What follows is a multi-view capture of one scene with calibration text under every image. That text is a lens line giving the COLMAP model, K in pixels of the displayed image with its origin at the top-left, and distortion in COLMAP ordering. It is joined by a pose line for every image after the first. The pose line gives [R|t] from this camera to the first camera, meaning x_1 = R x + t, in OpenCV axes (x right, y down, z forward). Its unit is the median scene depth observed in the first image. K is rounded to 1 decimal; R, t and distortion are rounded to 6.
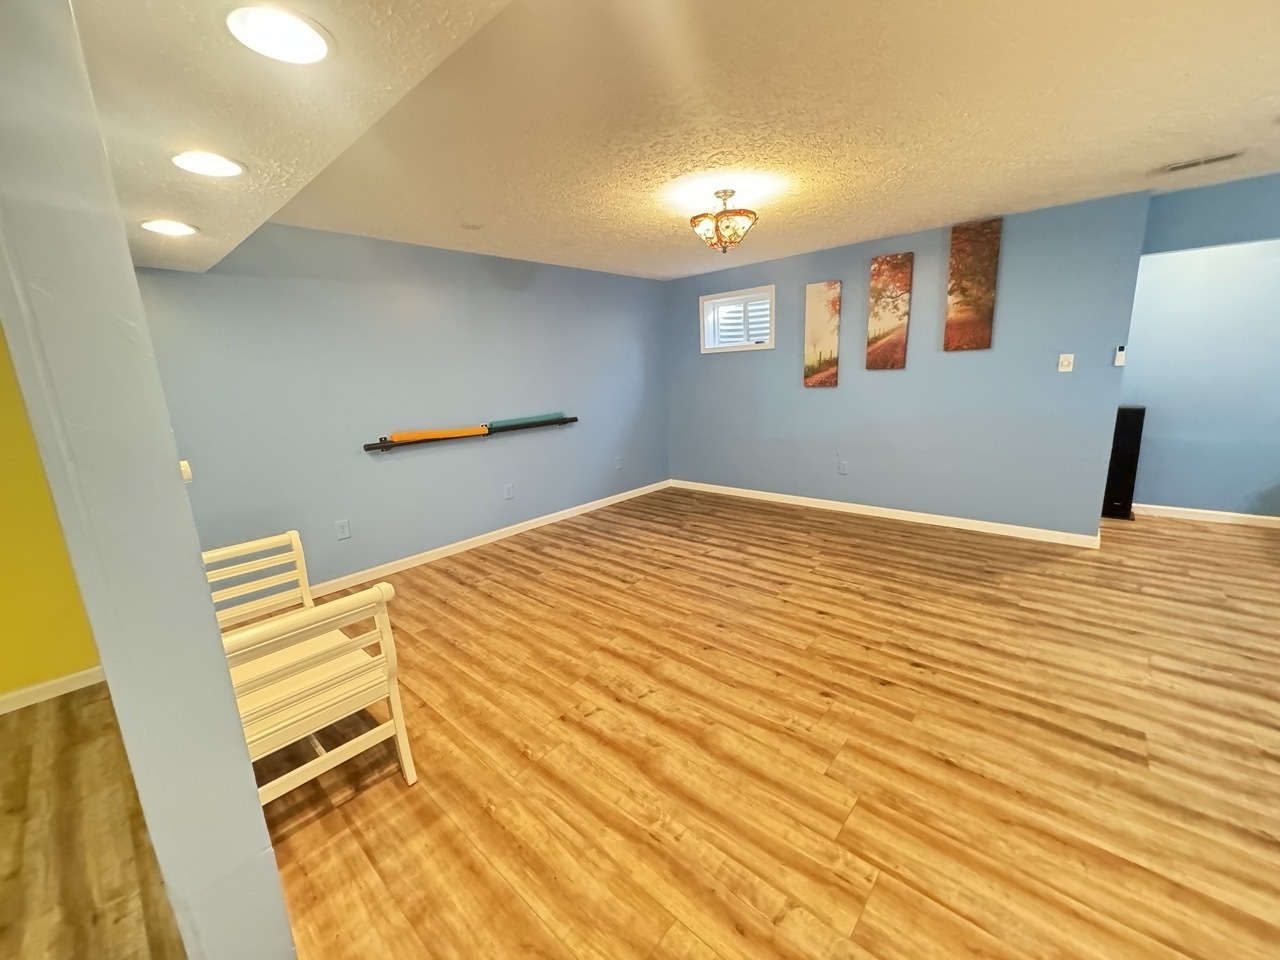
lens RADIAL K [[510.5, 0, 635.2], [0, 510.5, 476.8], [0, 0, 1]] dist [-0.001078, 0.000947]
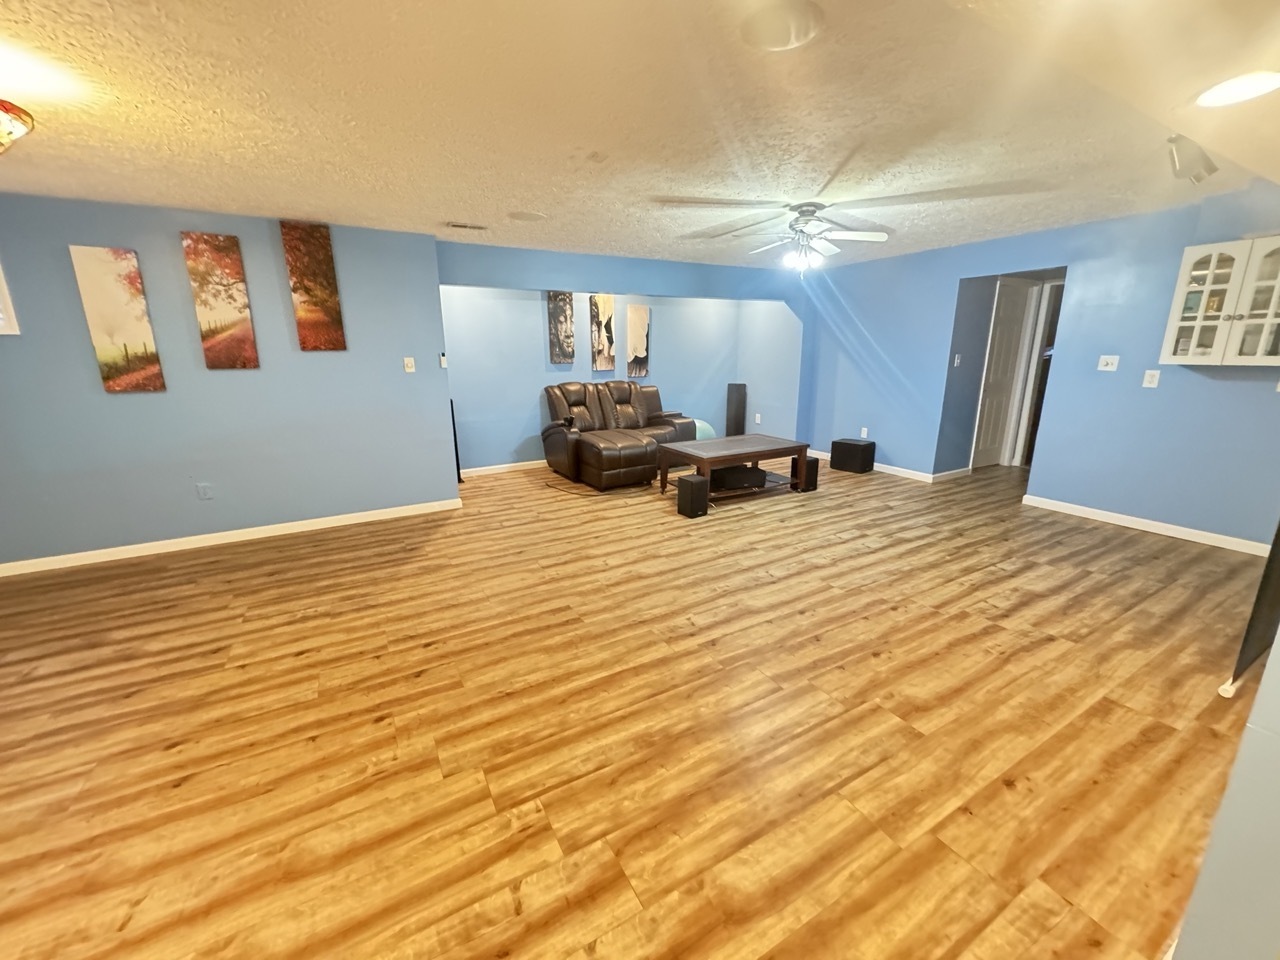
lens RADIAL K [[510.5, 0, 640.4], [0, 510.5, 476.7], [0, 0, 1]] dist [-0.001078, 0.000947]
pose [[0.313607, -0.186207, 0.931116, -0.199950], [0.190693, 0.972957, 0.130347, -0.023749], [-0.930208, 0.136680, 0.340634, 0.147180]]
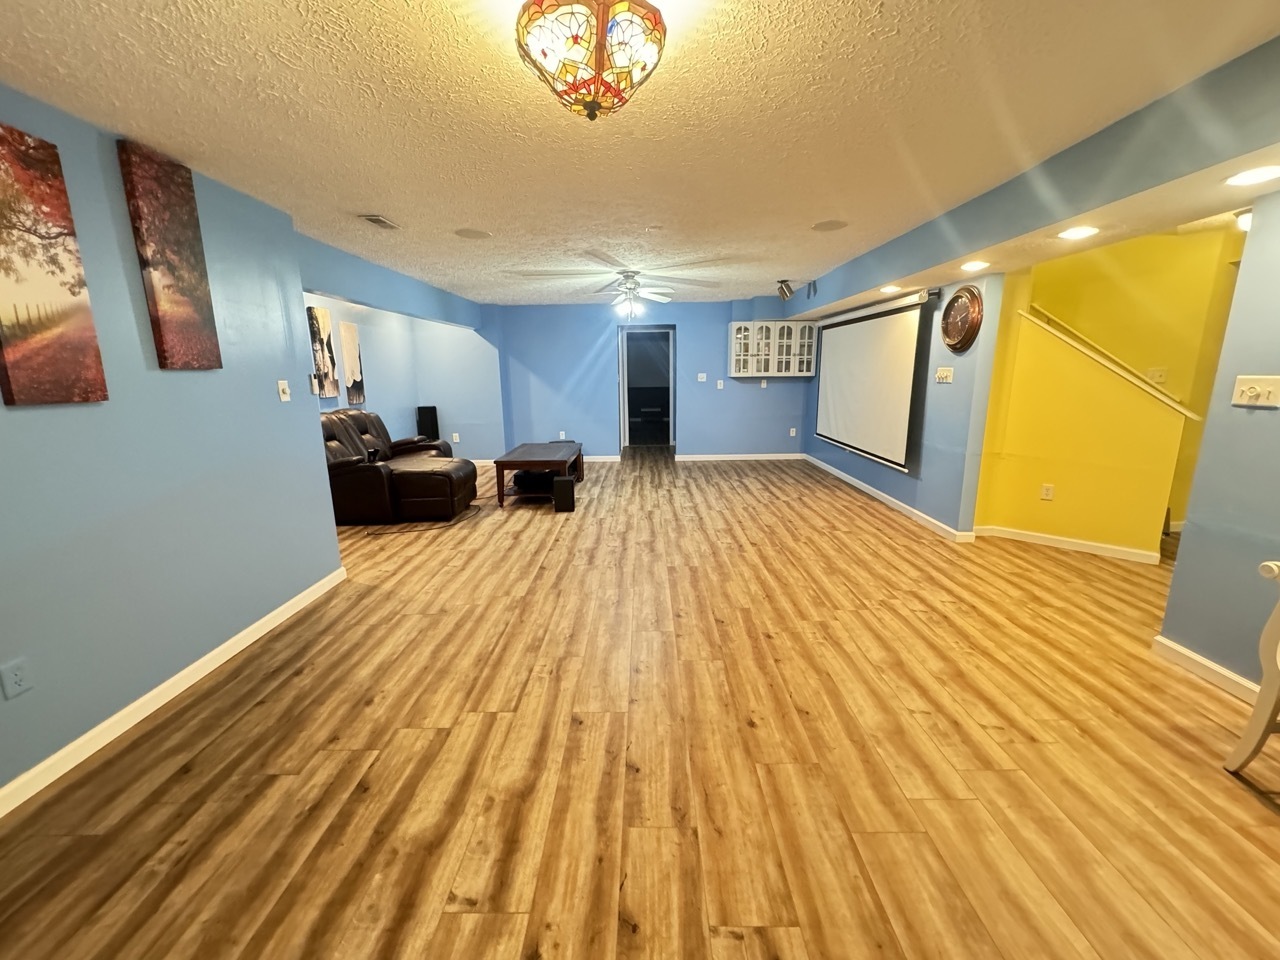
lens RADIAL K [[510.5, 0, 640.1], [0, 510.5, 474.2], [0, 0, 1]] dist [-0.001078, 0.000947]
pose [[-0.664813, -0.092725, 0.741233, -0.231666], [0.199624, 0.934128, 0.295898, -0.285557], [-0.719843, 0.344685, -0.602510, 1.428125]]
